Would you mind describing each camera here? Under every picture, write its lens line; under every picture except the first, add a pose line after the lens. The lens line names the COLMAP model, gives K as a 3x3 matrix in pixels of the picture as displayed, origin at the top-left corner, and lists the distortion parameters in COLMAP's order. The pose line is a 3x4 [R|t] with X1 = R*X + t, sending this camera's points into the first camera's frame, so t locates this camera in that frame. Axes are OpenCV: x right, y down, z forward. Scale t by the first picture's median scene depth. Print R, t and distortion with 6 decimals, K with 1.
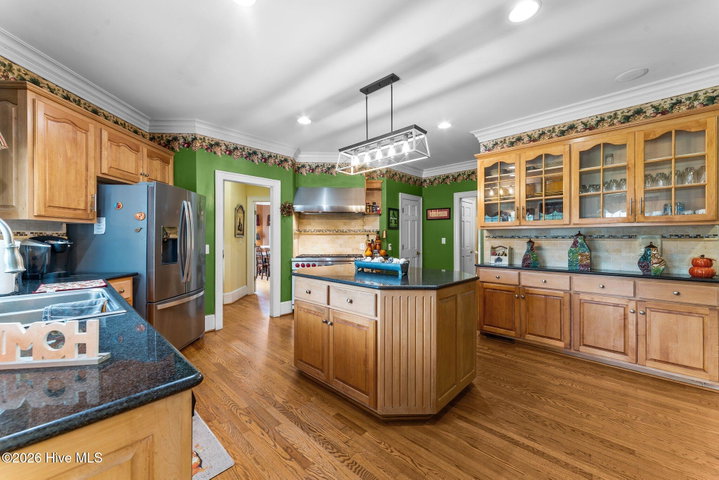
lens RADIAL K [[278.6, 0, 359.5], [0, 278.6, 240.0], [0, 0, 1]] dist [-0.000444, -0.000096]
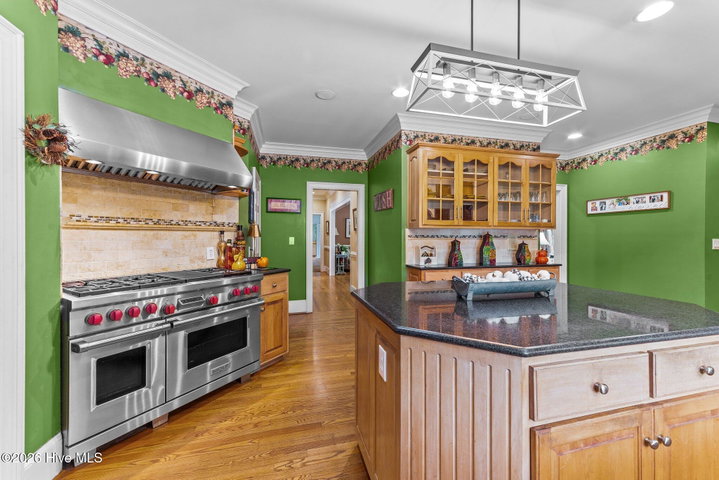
lens RADIAL K [[282.5, 0, 356.7], [0, 282.5, 241.8], [0, 0, 1]] dist [0.003883, 0.000067]
pose [[0.544186, -0.012876, 0.838866, -0.311468], [0.004390, 0.999912, 0.012500, -0.003670], [-0.838953, -0.003120, 0.544195, 0.503324]]
